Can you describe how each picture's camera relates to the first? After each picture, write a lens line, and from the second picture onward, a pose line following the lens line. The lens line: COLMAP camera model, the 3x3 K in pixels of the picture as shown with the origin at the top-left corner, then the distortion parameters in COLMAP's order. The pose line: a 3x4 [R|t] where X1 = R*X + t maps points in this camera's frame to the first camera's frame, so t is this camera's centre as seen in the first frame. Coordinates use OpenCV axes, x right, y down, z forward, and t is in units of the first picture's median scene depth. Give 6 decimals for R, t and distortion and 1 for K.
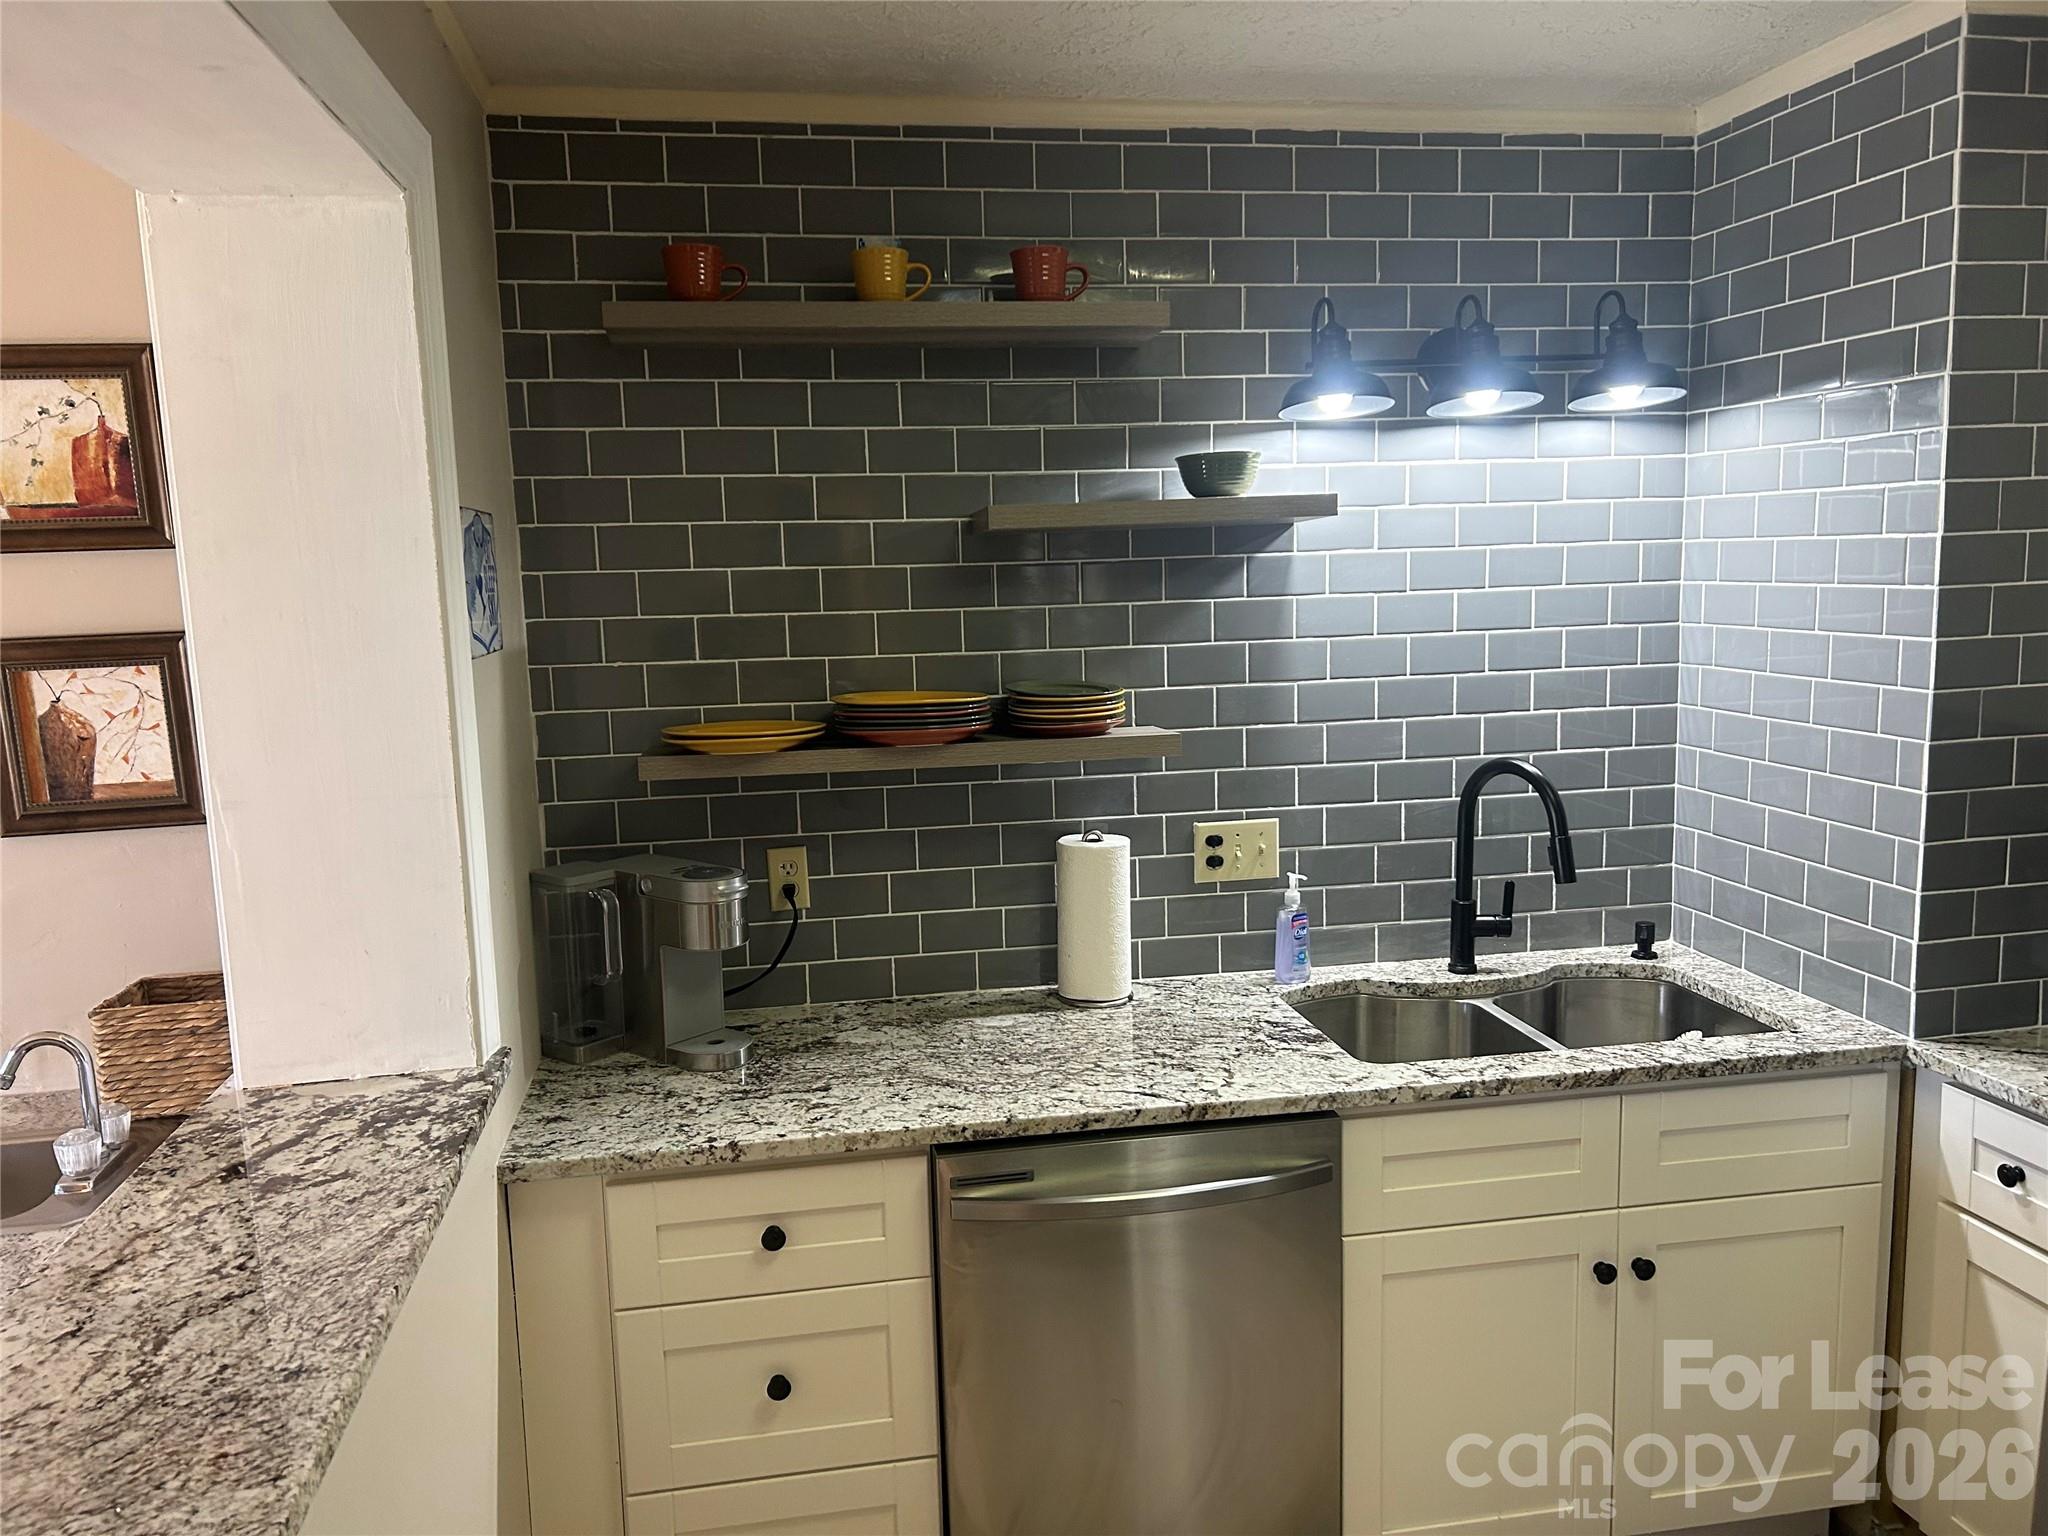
lens RADIAL K [[1544.5, 0, 1015.9], [0, 1544.5, 790.2], [0, 0, 1]] dist [0.059968, -0.069112]
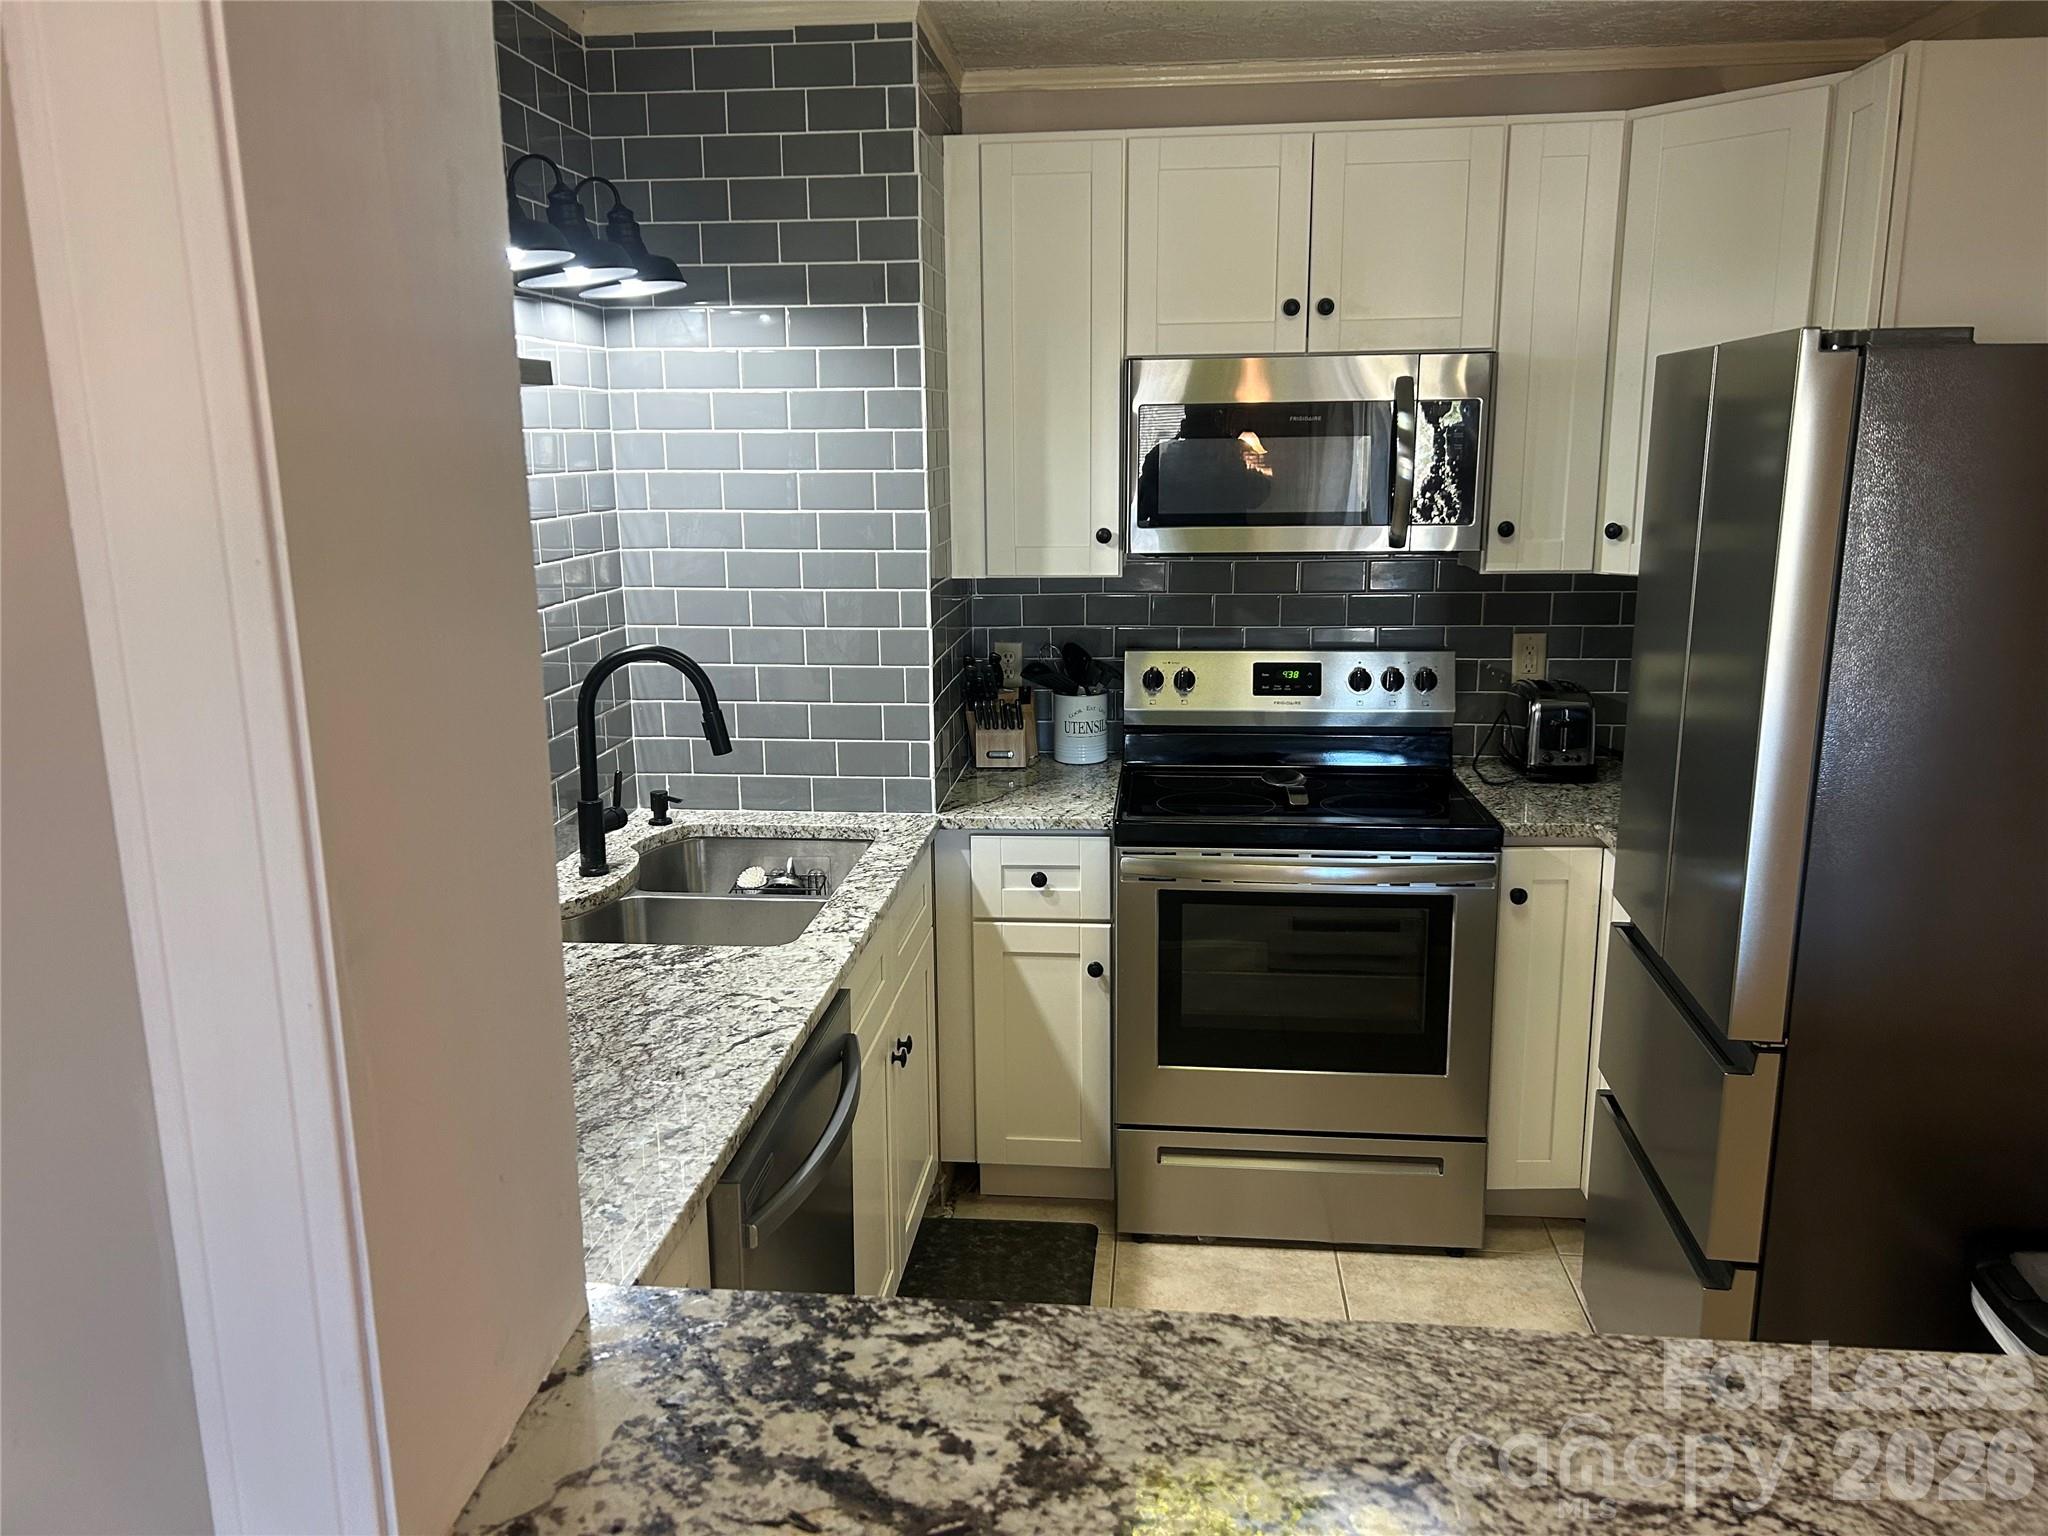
lens RADIAL K [[1536.7, 0, 1021.0], [0, 1536.7, 777.5], [0, 0, 1]] dist [0.070555, -0.098626]
pose [[0.270231, -0.182655, 0.945311, -0.652261], [0.147551, 0.978098, 0.146810, -0.053635], [-0.951422, 0.099809, 0.291264, 0.556607]]
